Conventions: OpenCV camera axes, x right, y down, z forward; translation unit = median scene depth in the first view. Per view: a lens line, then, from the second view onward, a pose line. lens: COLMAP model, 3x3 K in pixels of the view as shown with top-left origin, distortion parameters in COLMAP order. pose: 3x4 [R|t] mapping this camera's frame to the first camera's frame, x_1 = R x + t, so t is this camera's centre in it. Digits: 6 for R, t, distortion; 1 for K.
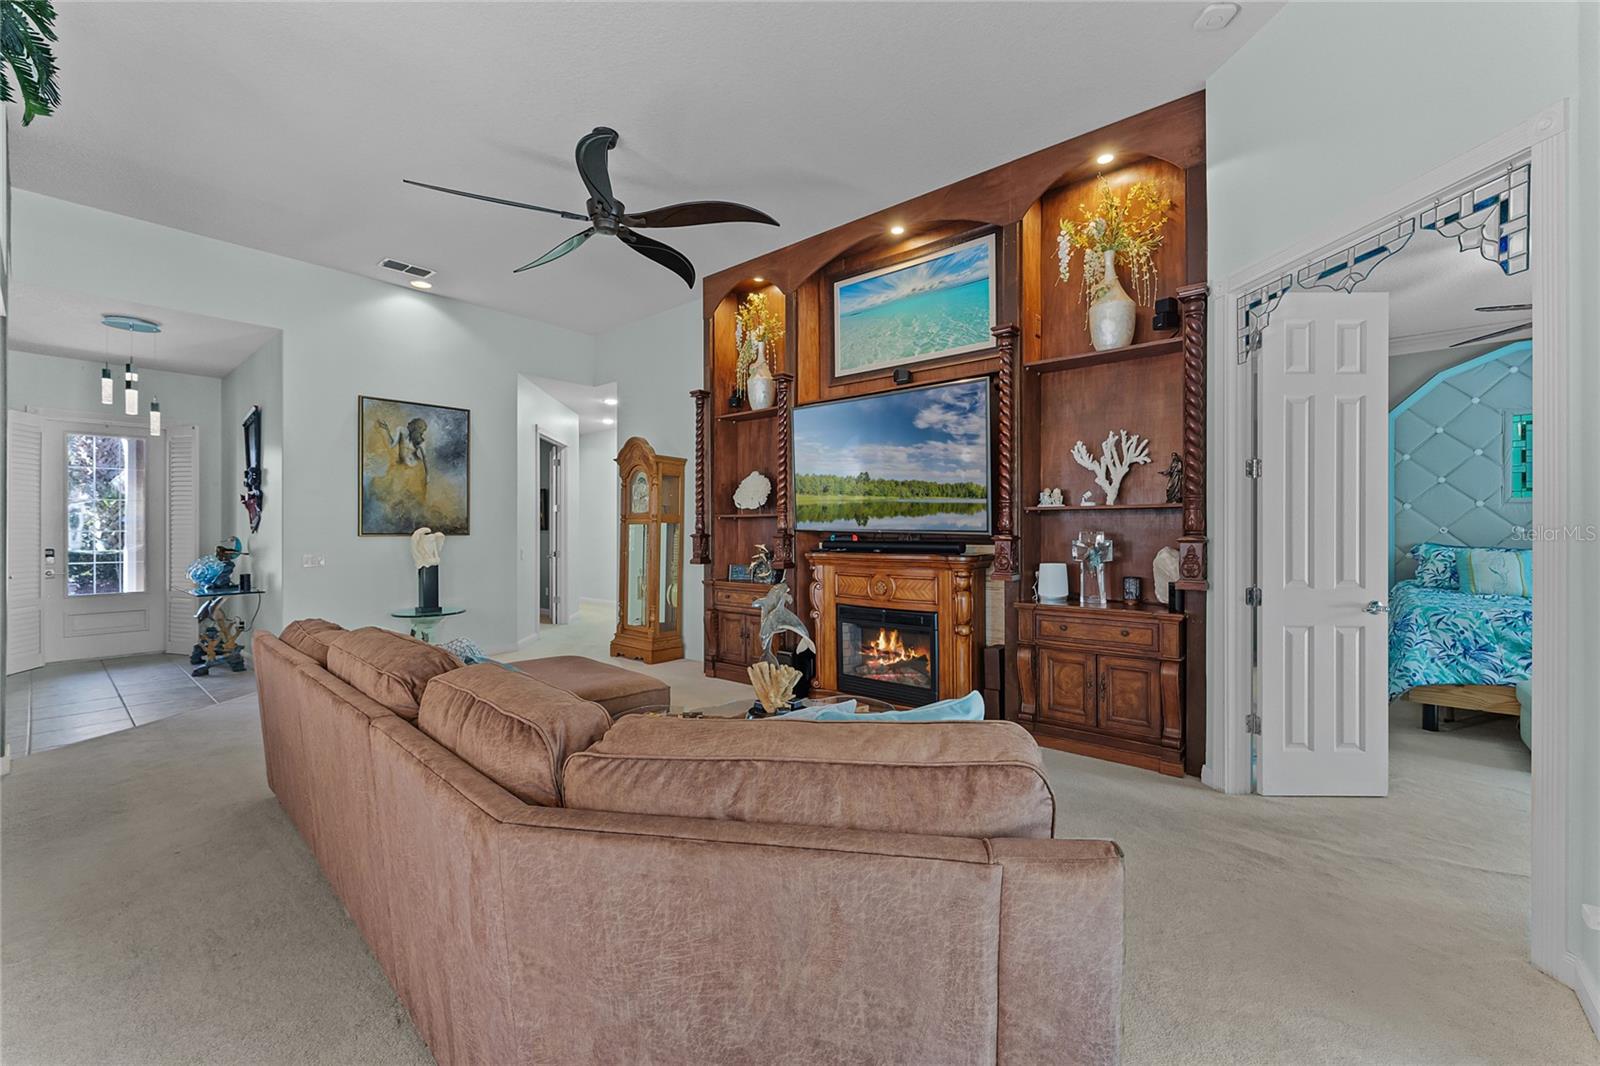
lens RADIAL K [[652.2, 0, 829.2], [0, 652.2, 527.8], [0, 0, 1]] dist [0.000583, 0.000182]
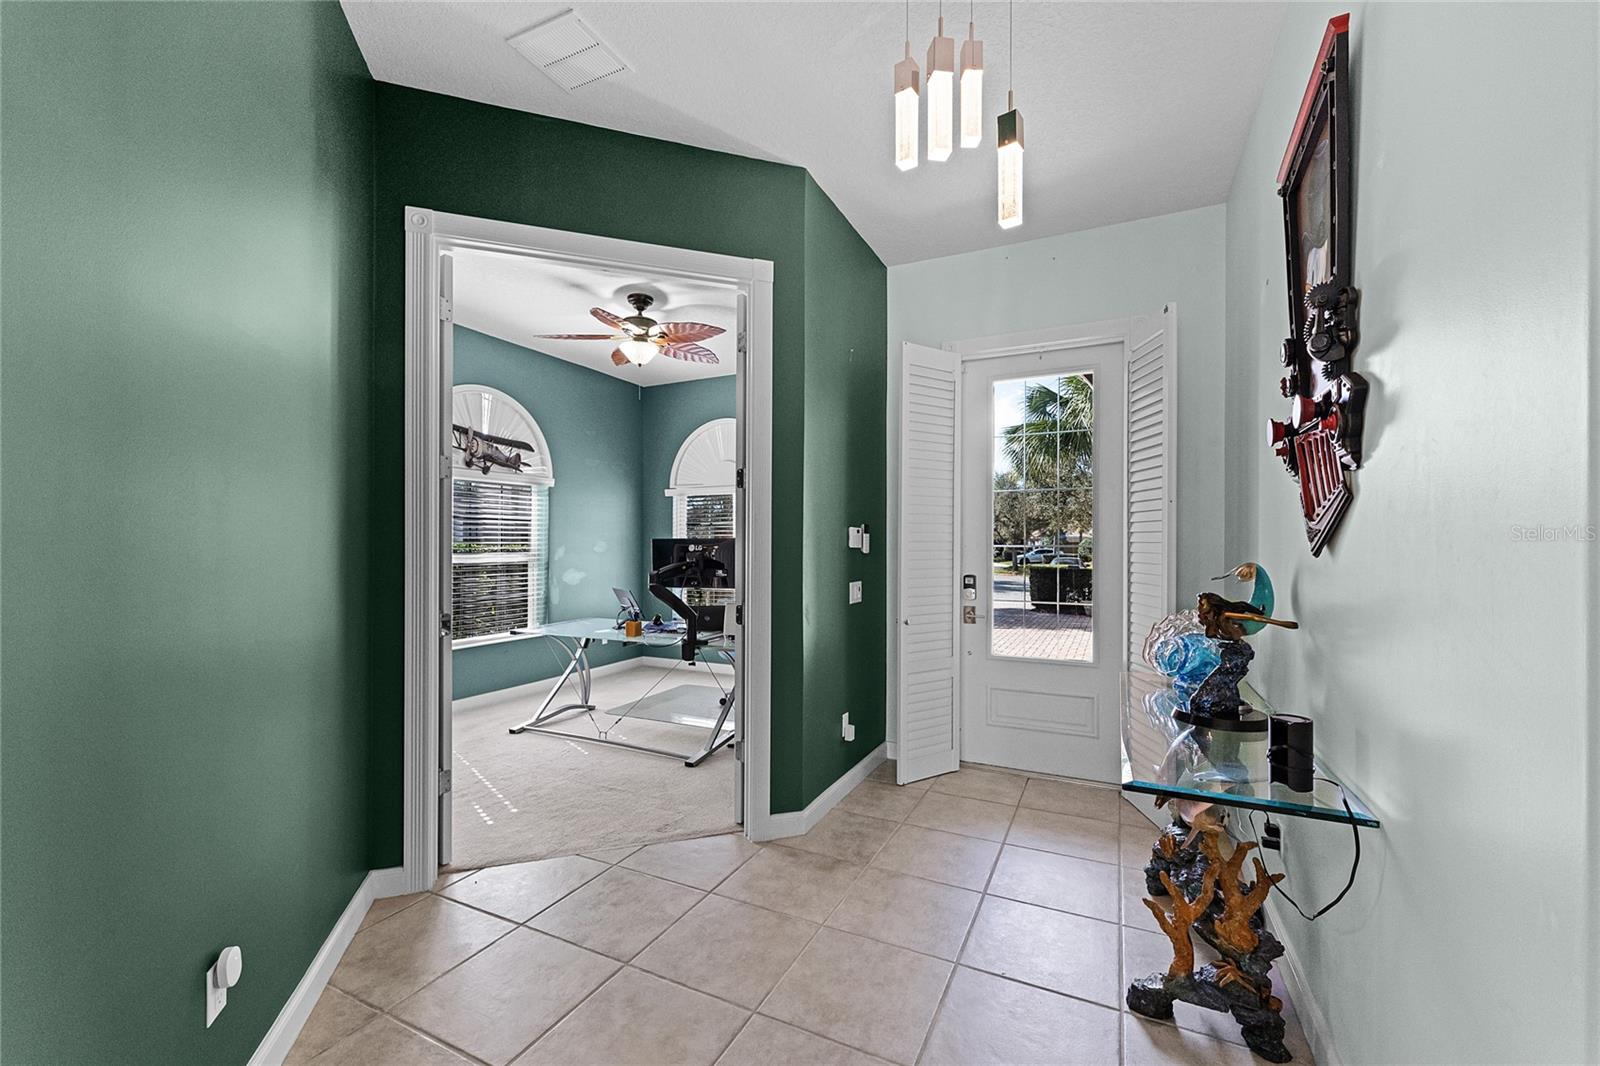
lens RADIAL K [[639.1, 0, 800.0], [0, 639.1, 533.0], [0, 0, 1]] dist [0.000674, 0.000030]
pose [[0.230427, -0.014156, -0.972987, -0.678757], [0.002604, 0.999900, -0.013931, 0.001563], [0.973086, 0.000677, 0.230441, 0.736487]]
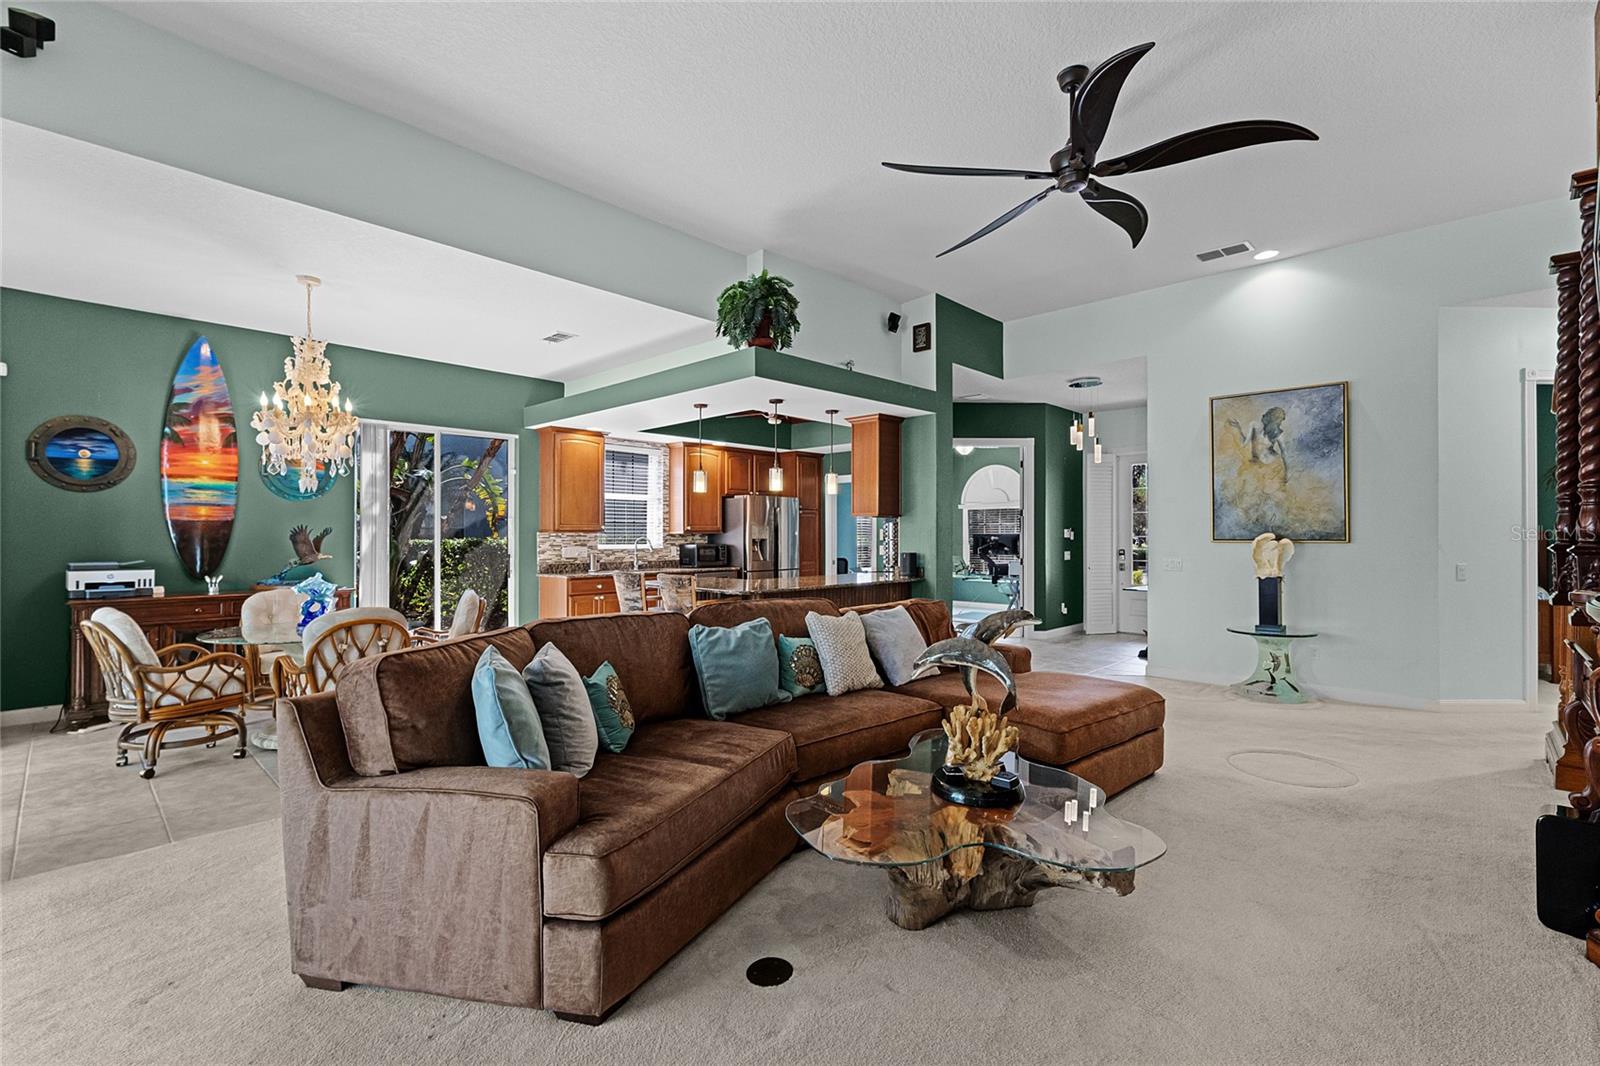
lens RADIAL K [[733.5, 0, 800.0], [0, 733.5, 533.0], [0, 0, 1]] dist [0.000637, 0.000034]
pose [[-0.071671, -0.004128, -0.997420, 0.408496], [0.003287, 0.999985, -0.004374, 0.002350], [0.997423, -0.003592, -0.071657, 0.450427]]
